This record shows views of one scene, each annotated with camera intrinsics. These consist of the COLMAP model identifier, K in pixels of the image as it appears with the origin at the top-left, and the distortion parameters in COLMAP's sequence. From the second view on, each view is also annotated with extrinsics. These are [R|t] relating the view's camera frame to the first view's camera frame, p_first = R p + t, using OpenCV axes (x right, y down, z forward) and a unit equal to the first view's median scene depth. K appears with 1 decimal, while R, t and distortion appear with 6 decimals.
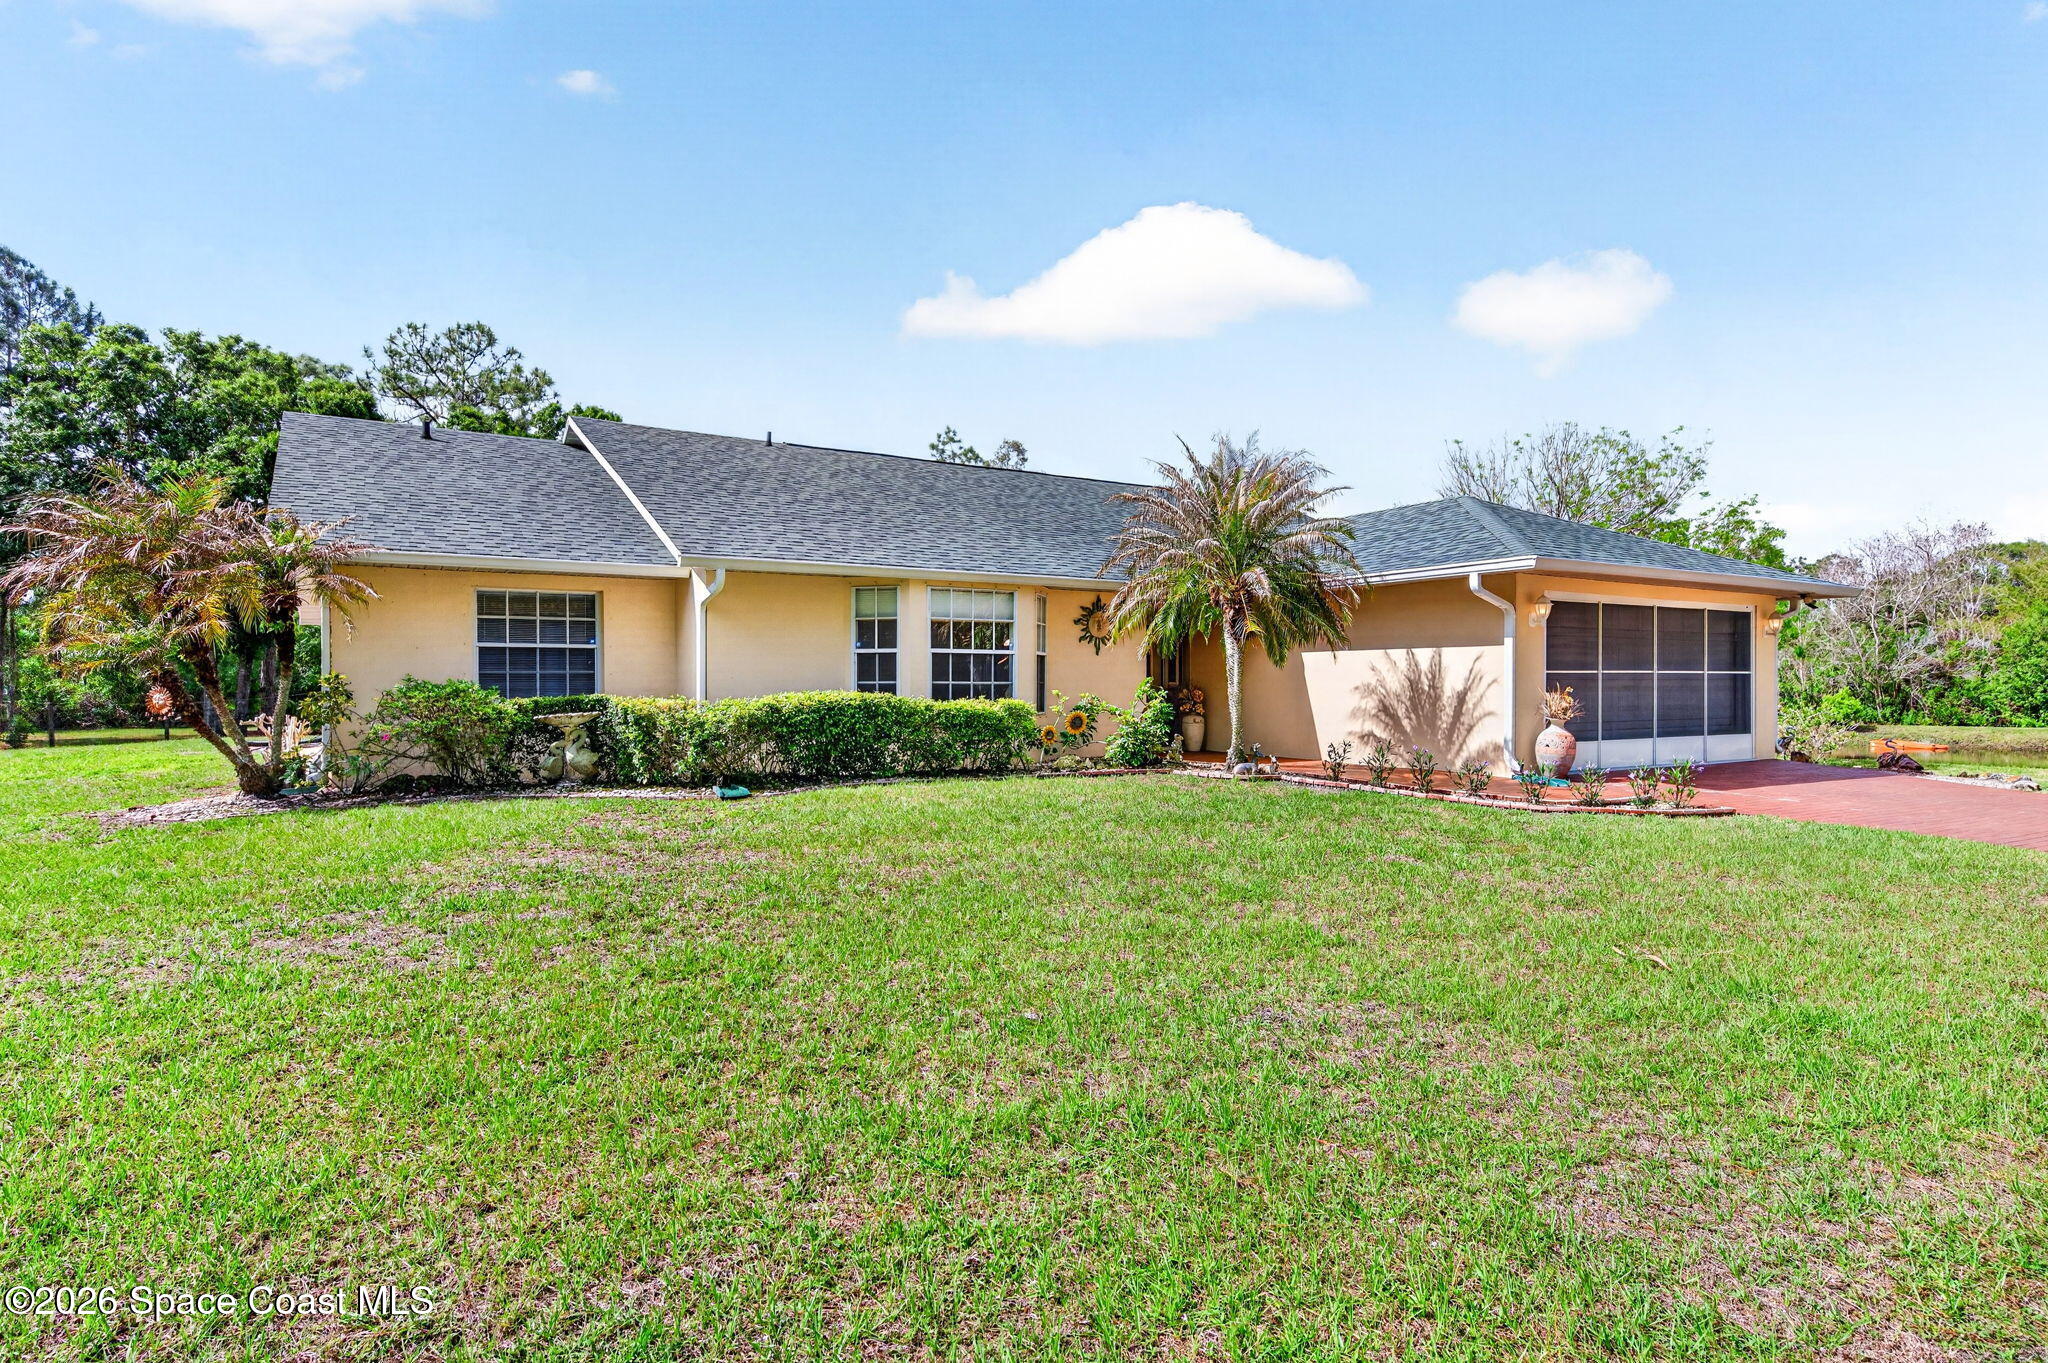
lens RADIAL K [[1114.2, 0, 1022.4], [0, 1114.2, 686.2], [0, 0, 1]] dist [0.000938, 0.000364]
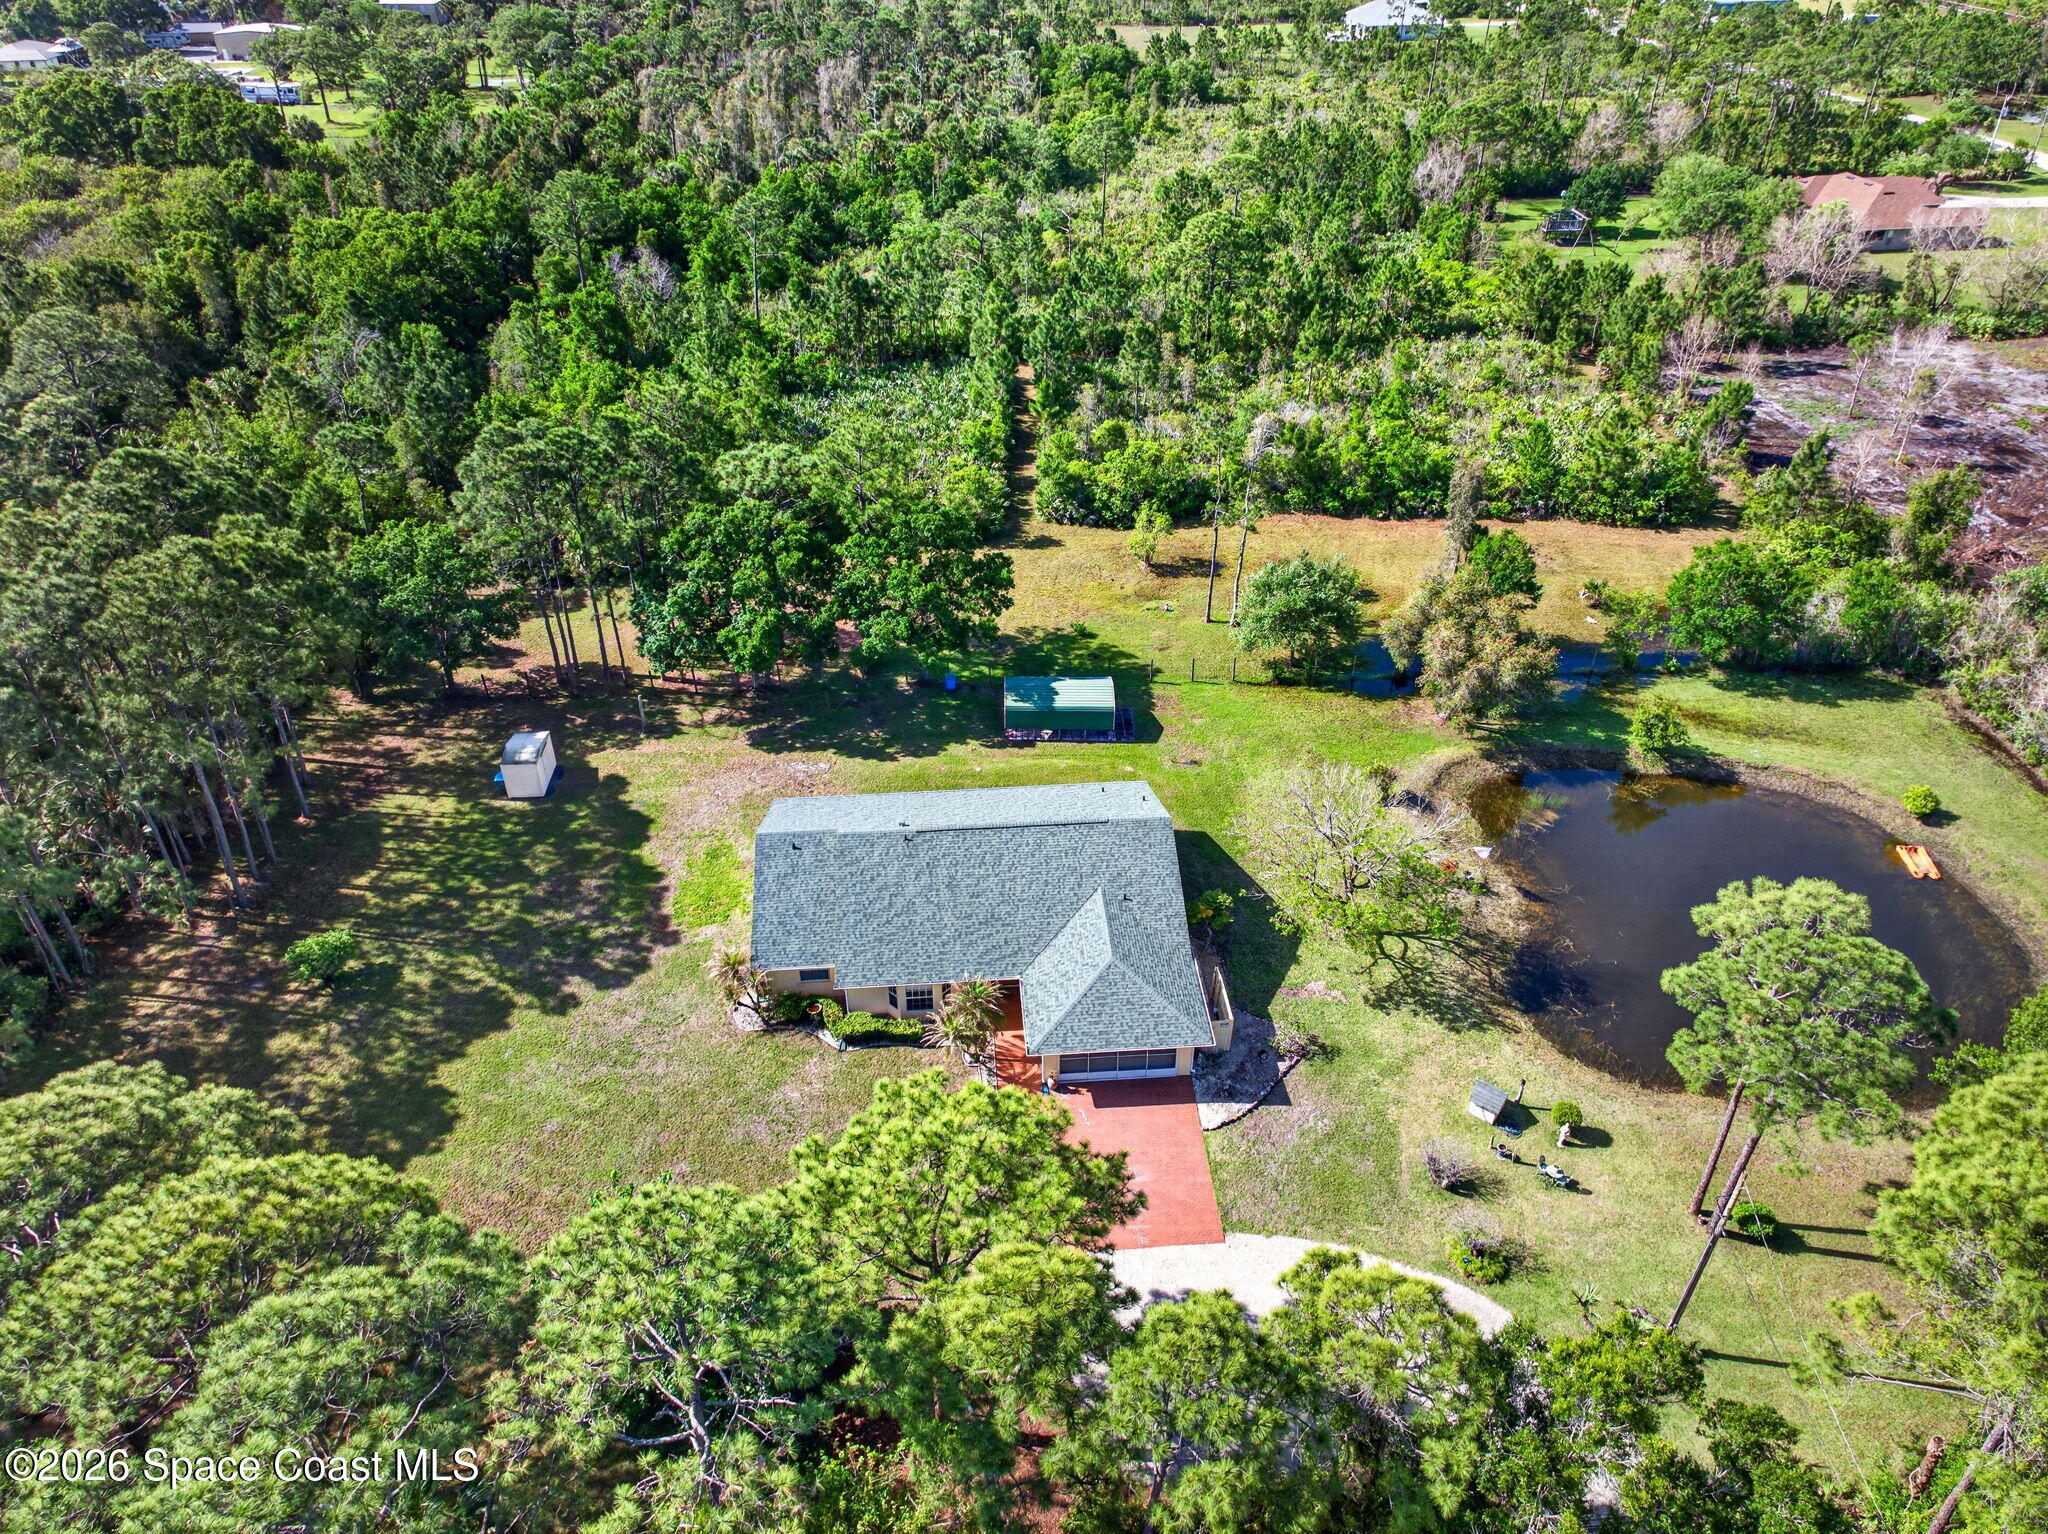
lens RADIAL K [[1391.3, 0, 1026.1], [0, 1391.3, 770.8], [0, 0, 1]] dist [0.001250, 0.014239]
pose [[0.885190, 0.257154, -0.387699, 1.770964], [0.012471, 0.819934, 0.572322, -3.124446], [0.465063, -0.511449, 0.722590, -1.644232]]
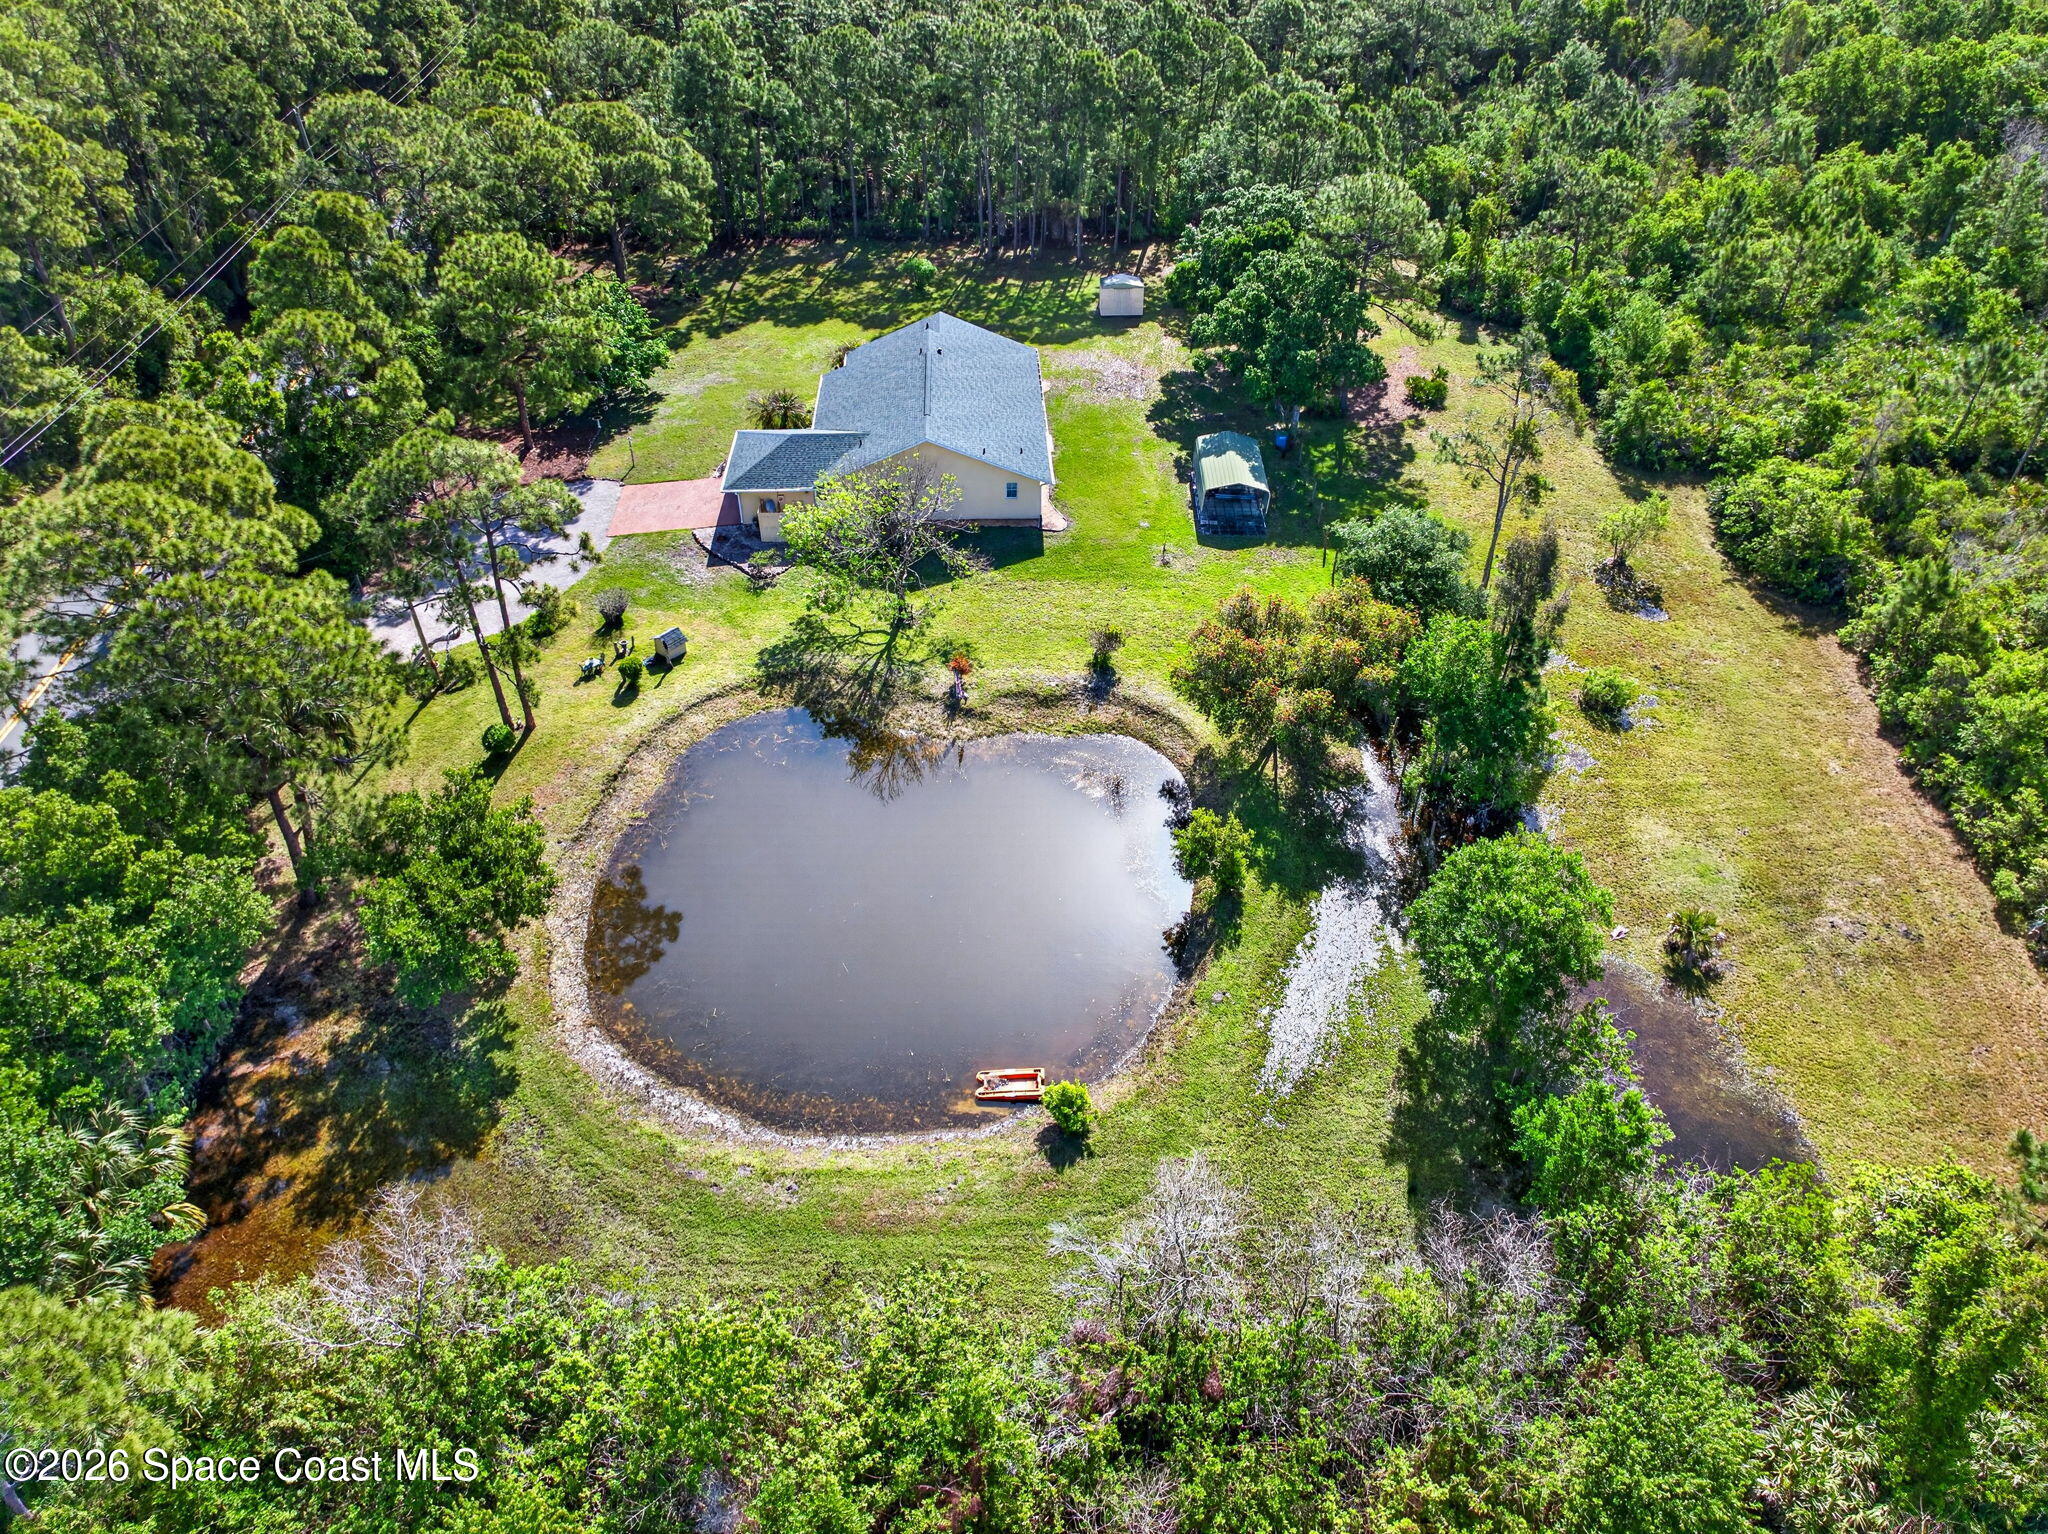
lens RADIAL K [[1391.3, 0, 1026.1], [0, 1391.3, 770.8], [0, 0, 1]] dist [0.001250, 0.014239]
pose [[-0.488487, 0.554790, -0.673490, 4.731980], [0.010901, 0.775665, 0.631051, -2.796237], [0.872503, 0.300919, -0.384950, 4.782593]]
